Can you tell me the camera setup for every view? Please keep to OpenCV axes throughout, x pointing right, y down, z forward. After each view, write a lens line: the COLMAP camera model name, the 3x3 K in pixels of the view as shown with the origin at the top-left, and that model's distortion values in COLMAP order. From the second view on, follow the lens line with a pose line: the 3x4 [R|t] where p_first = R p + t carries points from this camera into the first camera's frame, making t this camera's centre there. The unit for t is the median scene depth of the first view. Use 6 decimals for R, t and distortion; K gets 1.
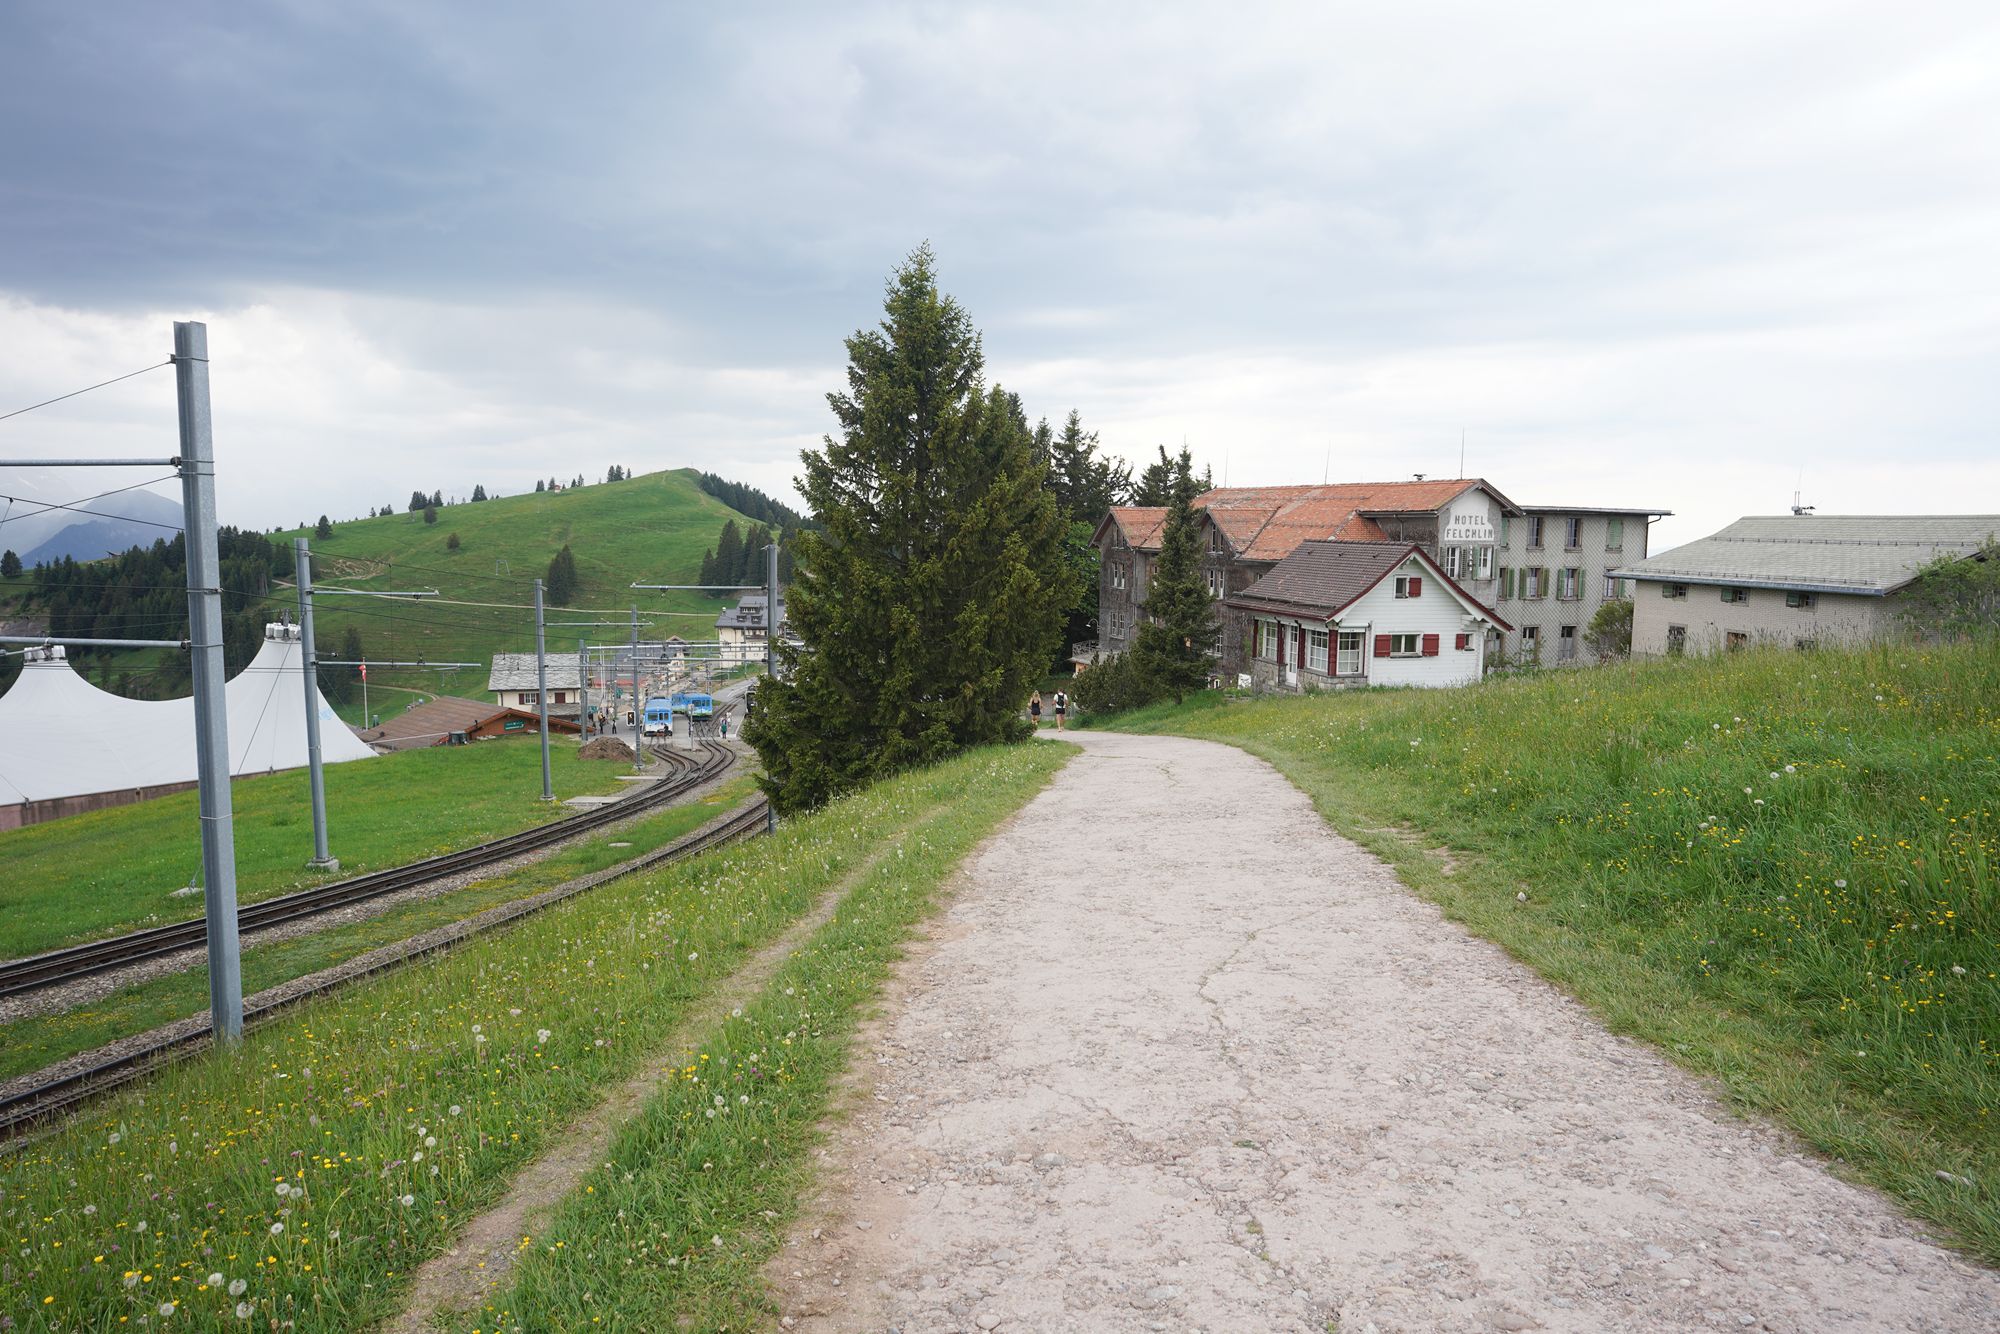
lens RADIAL K [[1310.5, 0, 995.6], [0, 1310.5, 670.1], [0, 0, 1]] dist [-0.025208, 0.027507]
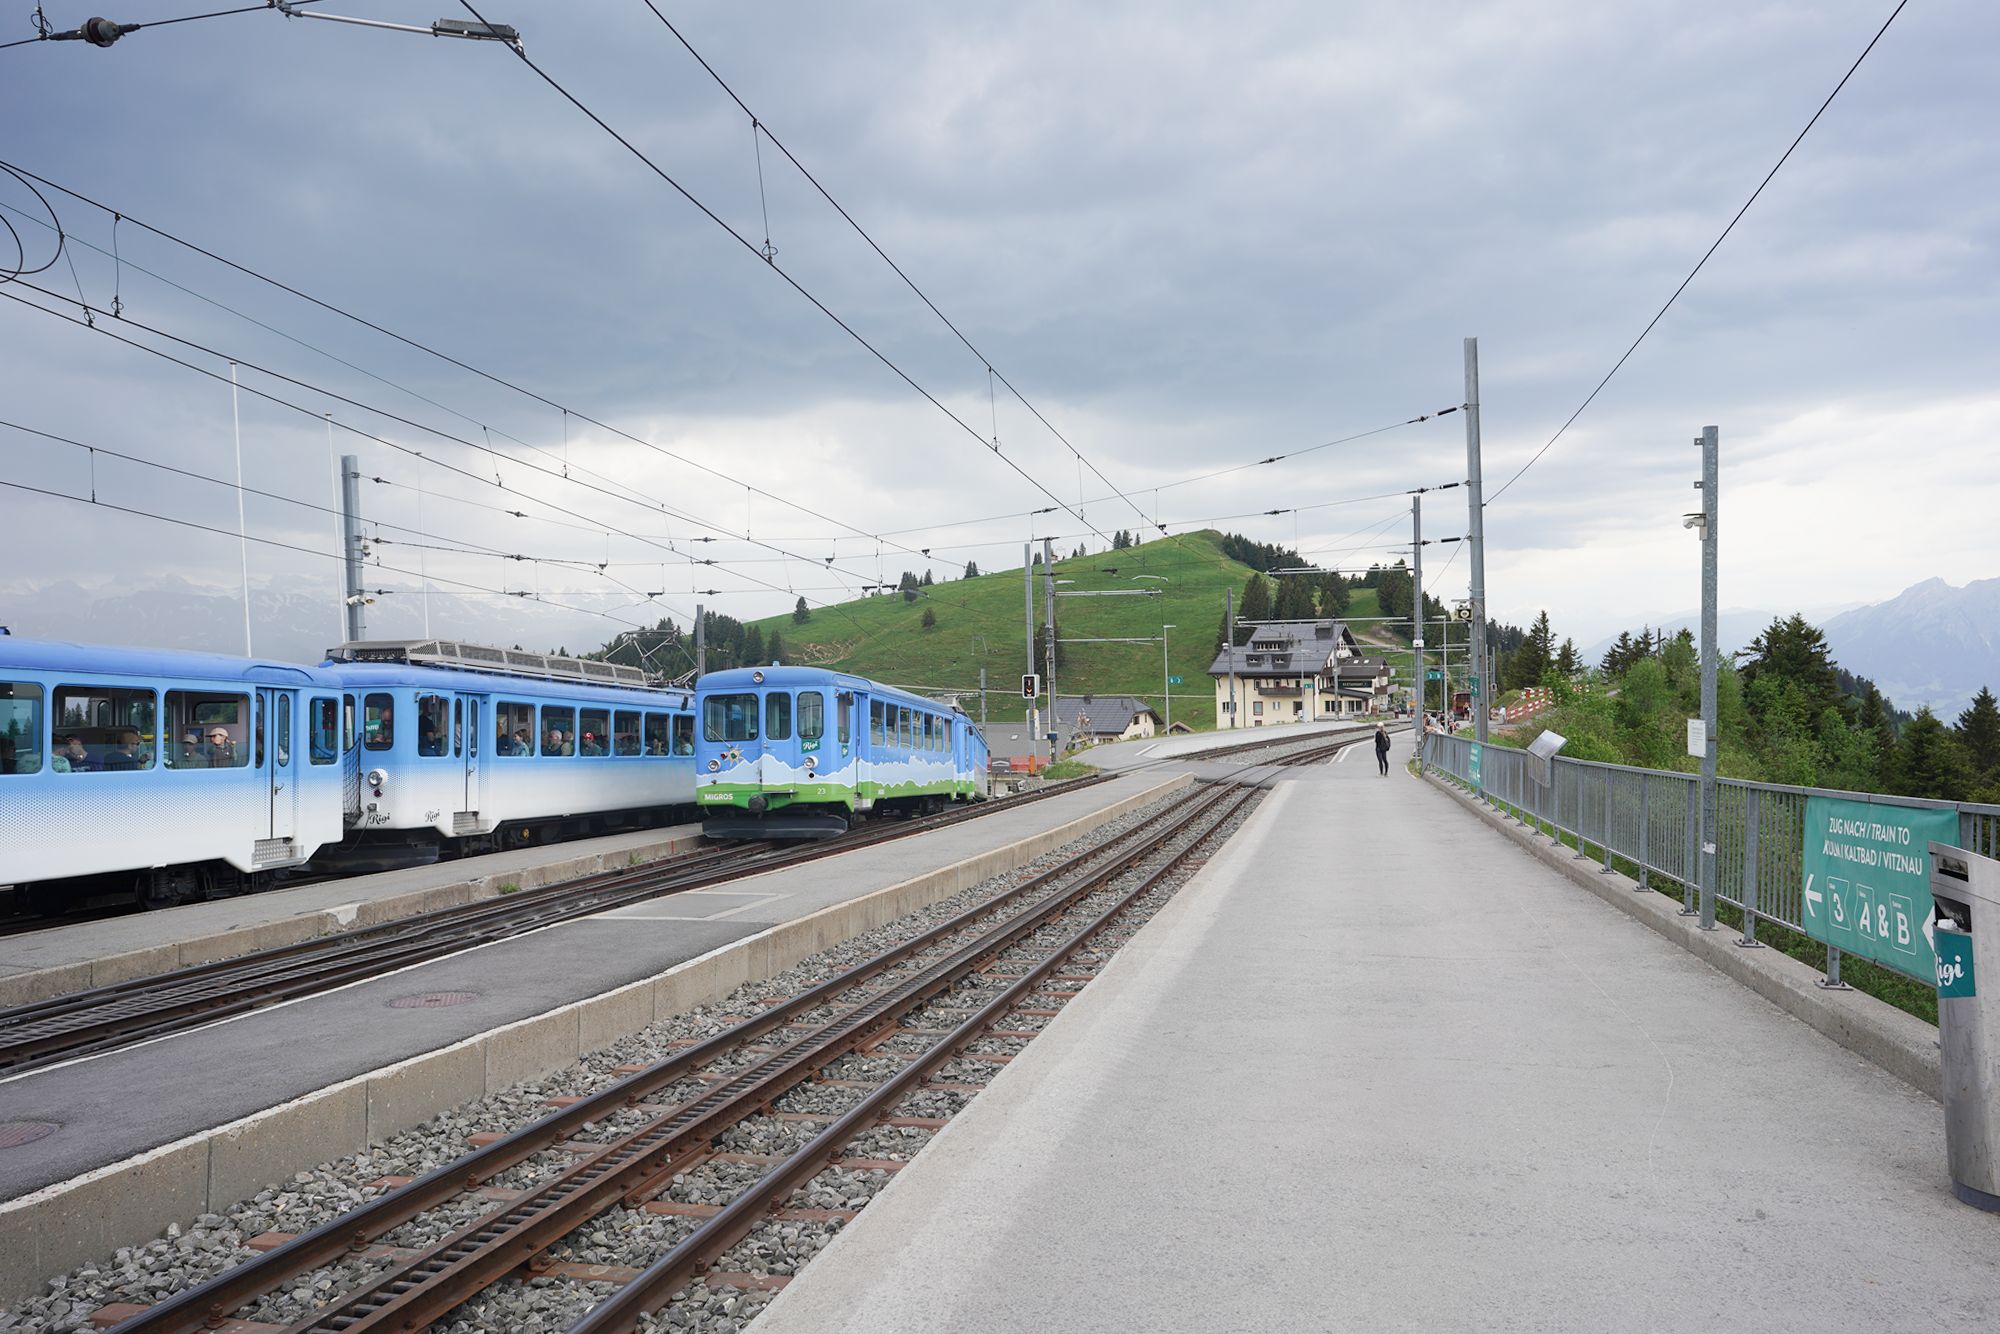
lens RADIAL K [[1357.0, 0, 994.8], [0, 1357.0, 667.5], [0, 0, 1]] dist [-0.024715, 0.026151]
pose [[0.921059, -0.022942, -0.388746, -0.038022], [-0.011098, 0.996311, -0.085092, 0.007985], [0.389264, 0.082689, 0.917407, 0.227343]]
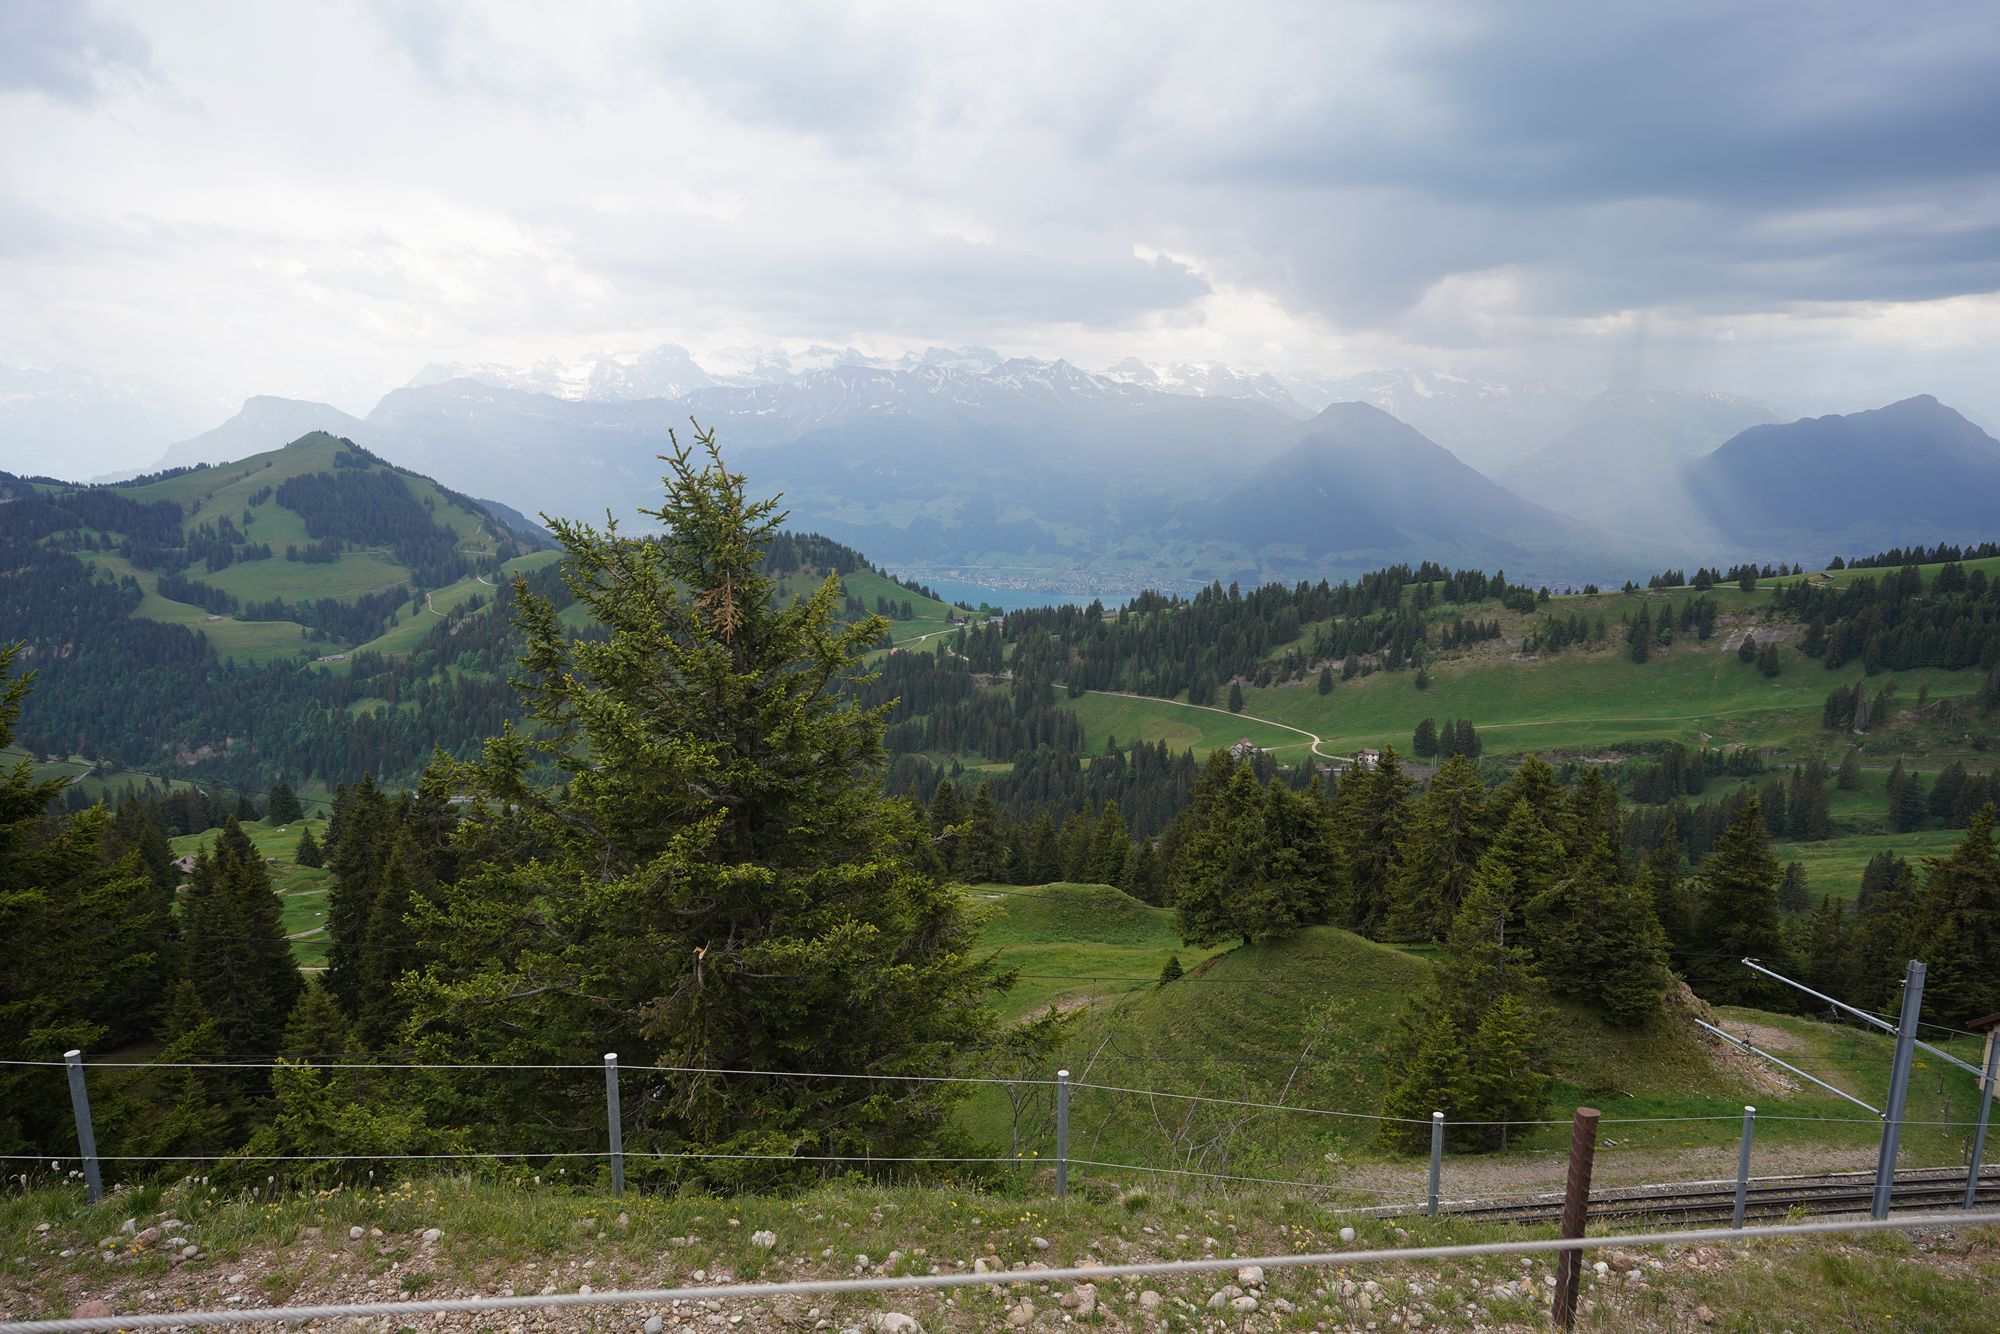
lens RADIAL K [[1313.8, 0, 993.0], [0, 1313.8, 669.2], [0, 0, 1]] dist [-0.027919, 0.029654]
pose [[0.686673, 0.130977, -0.715070, -0.354513], [-0.075536, 0.991166, 0.109013, -0.084720], [0.723032, -0.020843, 0.690500, -0.479612]]
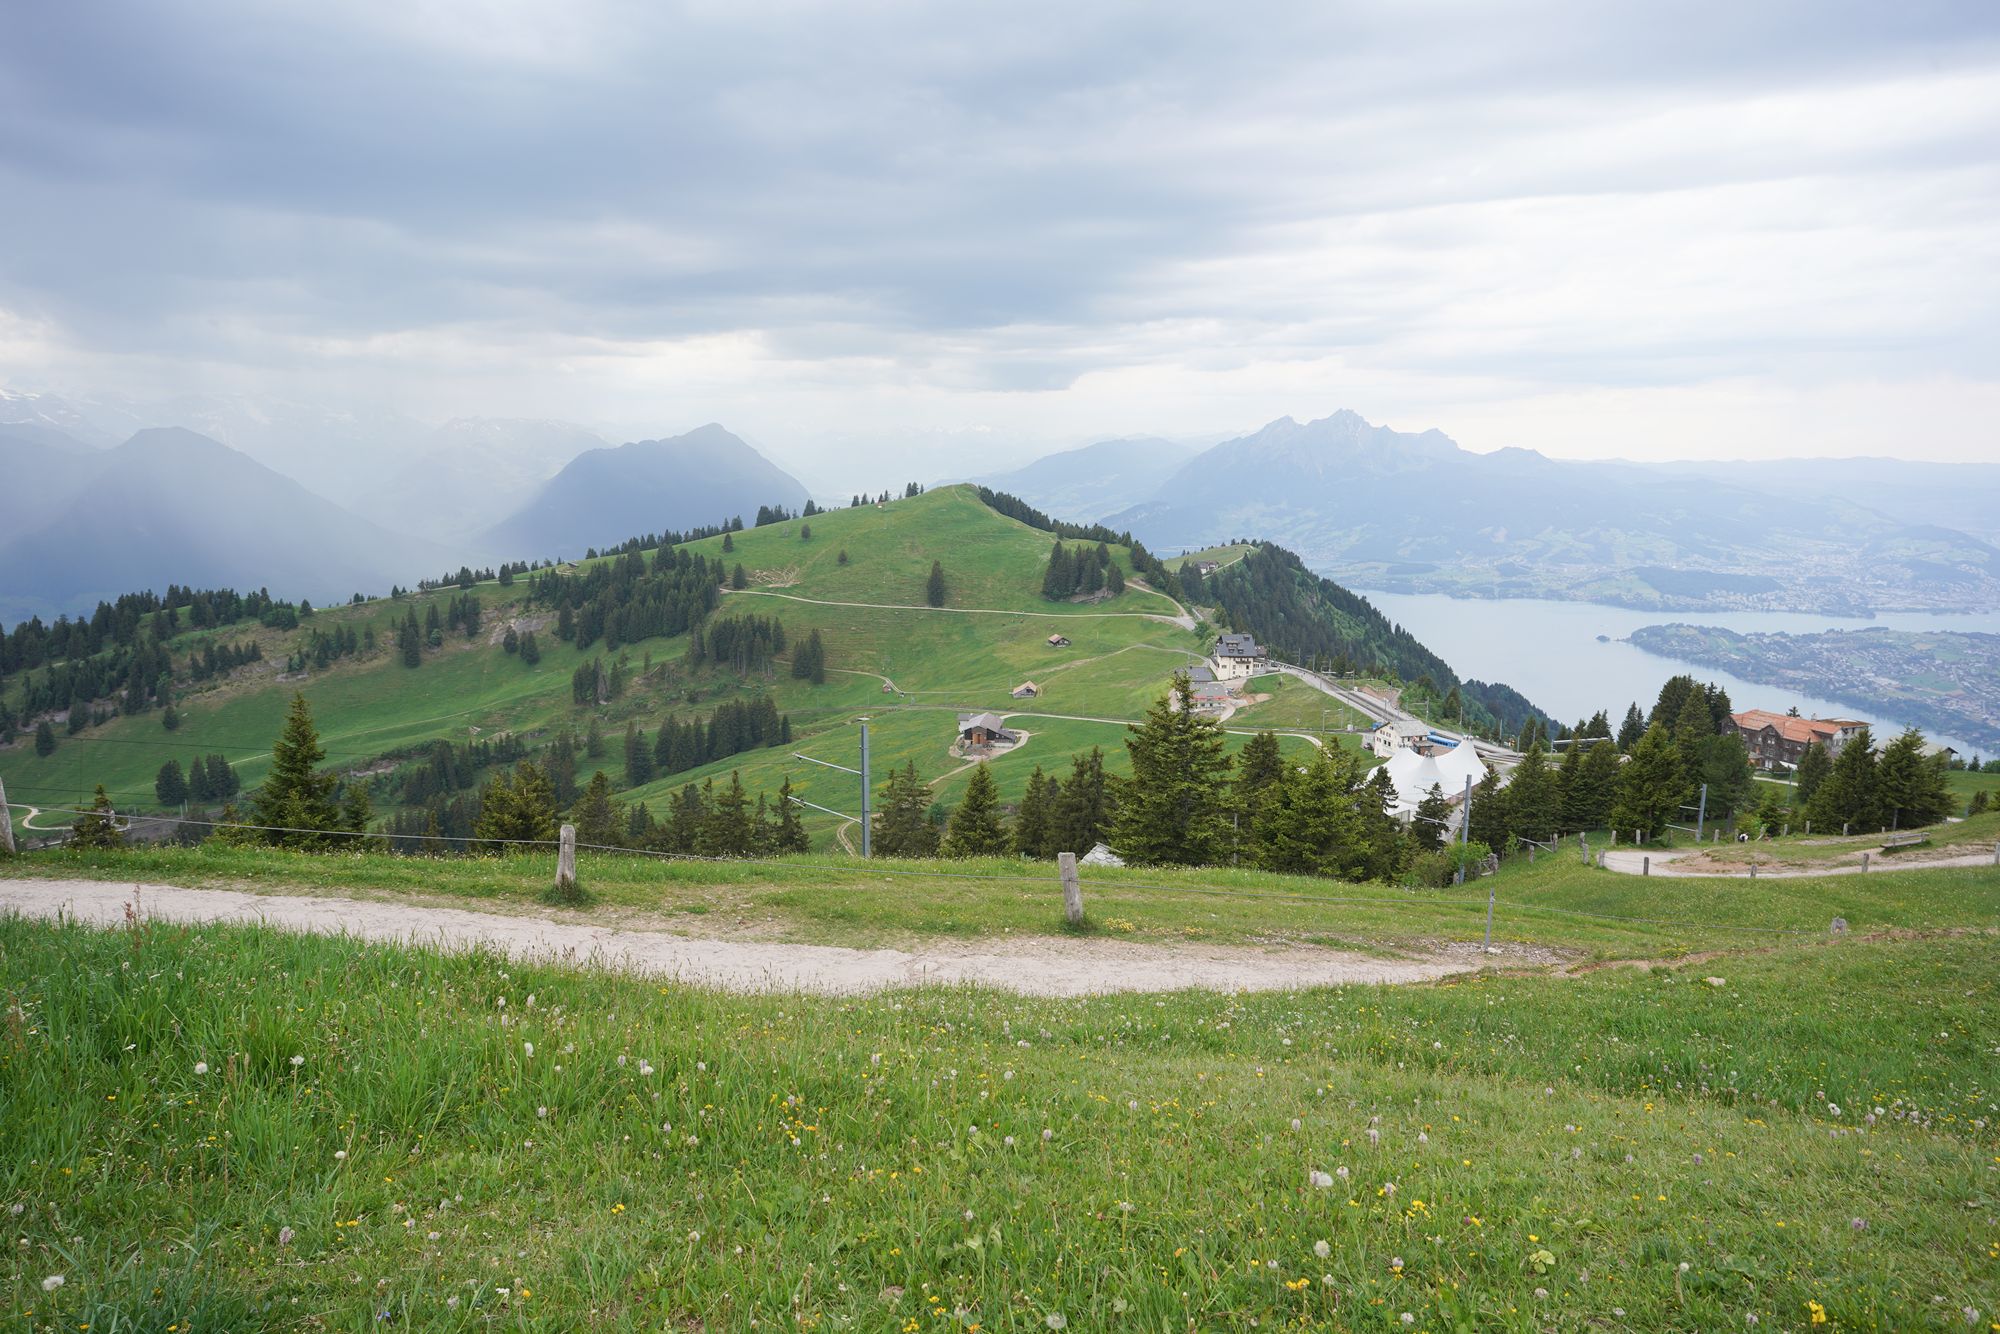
lens RADIAL K [[1315.7, 0, 993.5], [0, 1315.7, 668.3], [0, 0, 1]] dist [-0.023078, 0.024782]
pose [[0.999941, -0.009996, -0.004246, -0.267347], [0.010230, 0.998189, 0.059272, -0.065009], [0.003645, -0.059312, 0.998233, -0.379105]]
